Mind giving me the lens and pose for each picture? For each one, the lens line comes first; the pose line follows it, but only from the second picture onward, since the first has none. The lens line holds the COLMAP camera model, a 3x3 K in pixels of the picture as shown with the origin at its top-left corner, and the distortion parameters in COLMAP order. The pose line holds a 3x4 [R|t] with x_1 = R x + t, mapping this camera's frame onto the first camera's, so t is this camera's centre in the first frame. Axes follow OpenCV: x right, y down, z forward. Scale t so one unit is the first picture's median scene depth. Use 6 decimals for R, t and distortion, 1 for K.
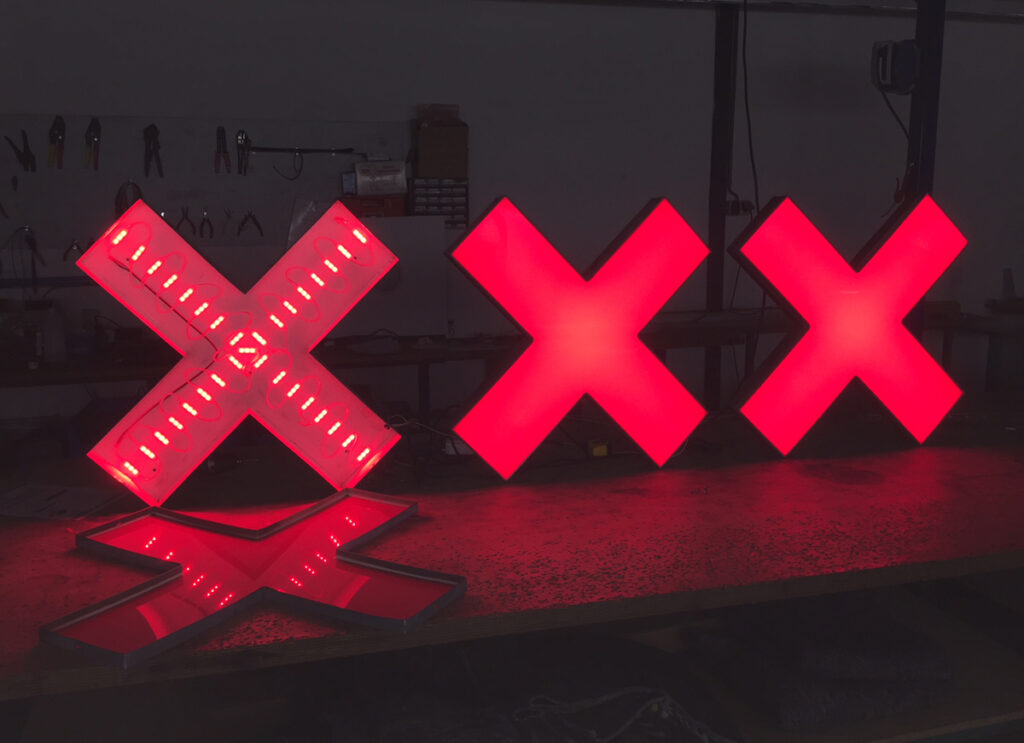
lens RADIAL K [[922.5, 0, 477.8], [0, 922.5, 334.8], [0, 0, 1]] dist [0.051839, -0.047144]
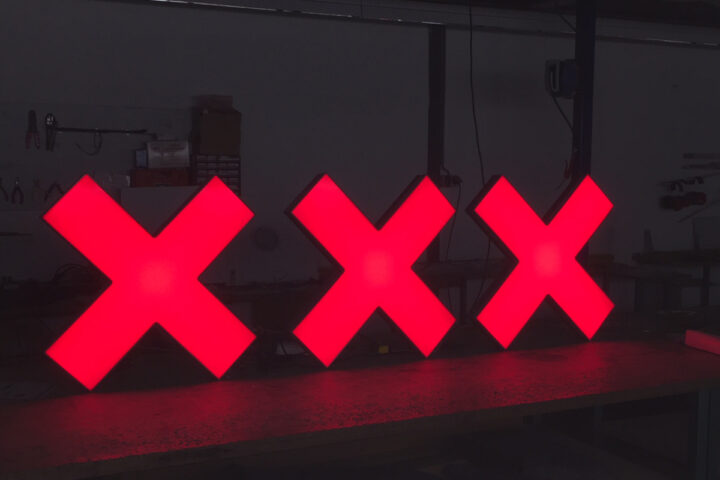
lens RADIAL K [[910.5, 0, 359.8], [0, 910.5, 239.9], [0, 0, 1]] dist [0.027746, 0.000000]
pose [[0.979727, -0.006127, 0.200242, -0.106658], [0.019868, 0.997576, -0.066685, 0.028145], [-0.199348, 0.069312, 0.977474, -0.221099]]
